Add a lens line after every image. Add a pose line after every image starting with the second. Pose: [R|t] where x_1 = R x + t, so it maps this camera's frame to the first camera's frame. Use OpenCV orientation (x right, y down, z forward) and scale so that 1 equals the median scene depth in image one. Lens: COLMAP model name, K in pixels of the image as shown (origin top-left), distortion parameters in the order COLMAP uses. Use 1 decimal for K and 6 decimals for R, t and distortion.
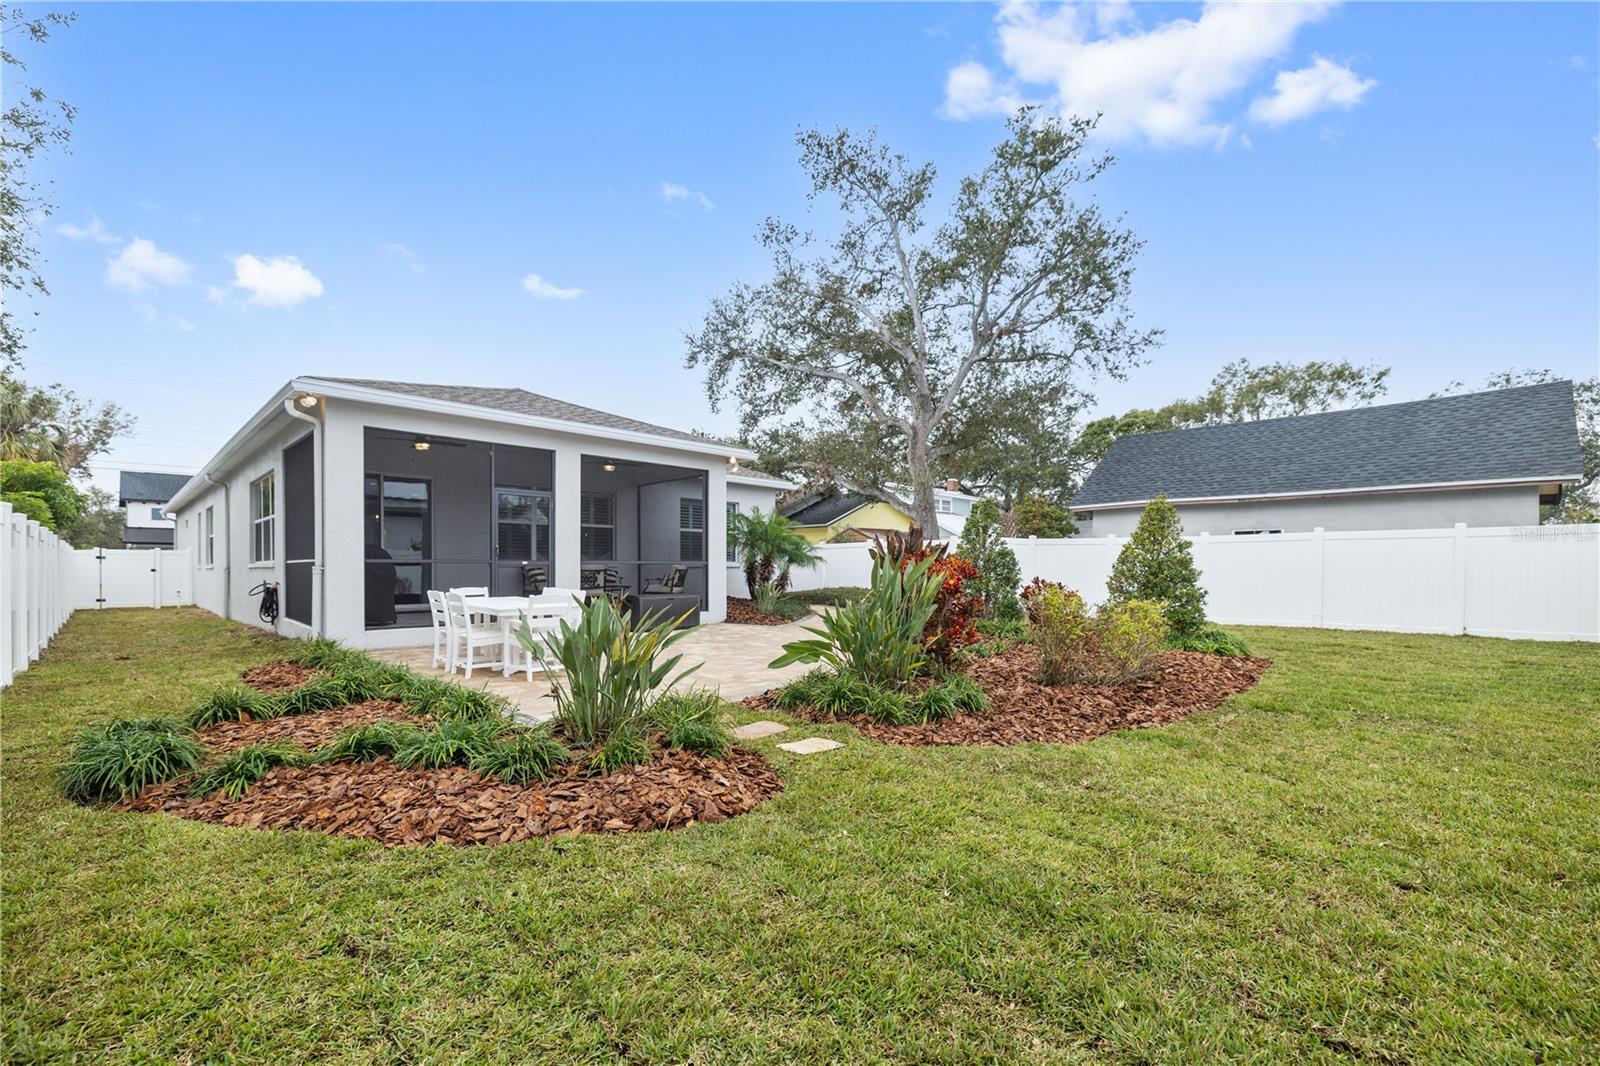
lens RADIAL K [[683.8, 0, 796.7], [0, 683.8, 564.9], [0, 0, 1]] dist [0.000395, 0.000106]
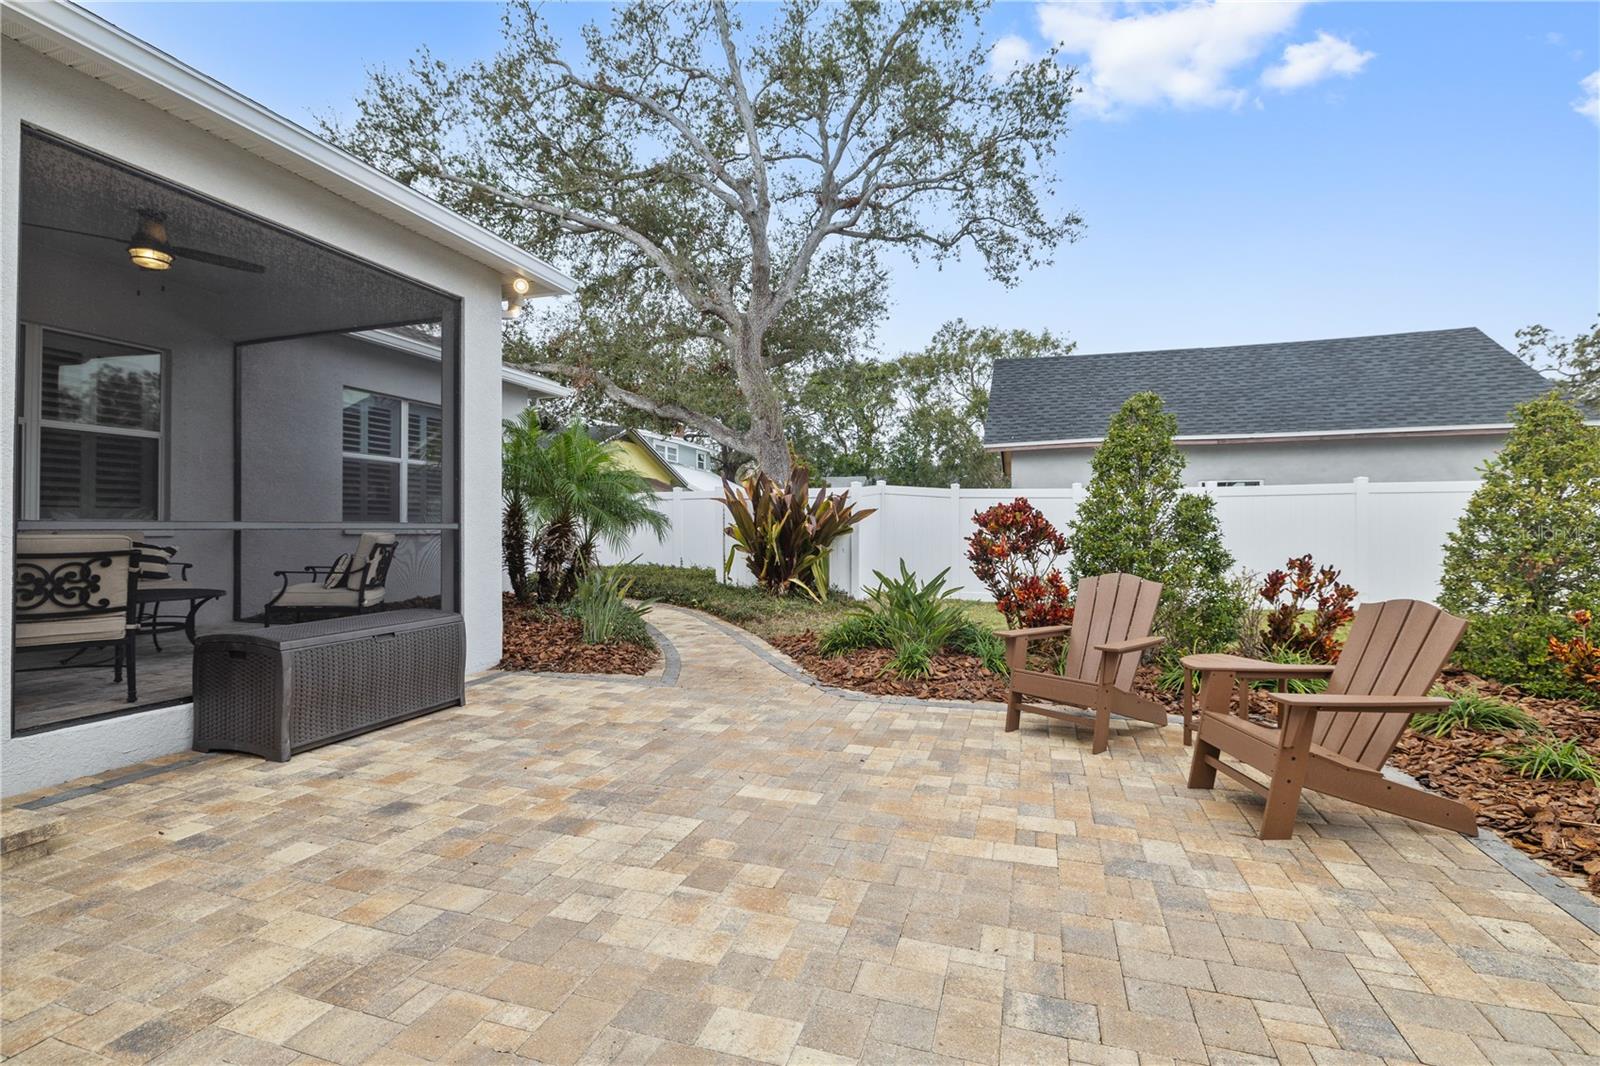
lens RADIAL K [[730.7, 0, 781.6], [0, 730.7, 516.7], [0, 0, 1]] dist [-0.004790, 0.000074]
pose [[0.898258, 0.003211, 0.439456, -0.101488], [0.002573, 0.999918, -0.012567, -0.001727], [-0.439460, 0.012419, 0.898176, 0.361560]]
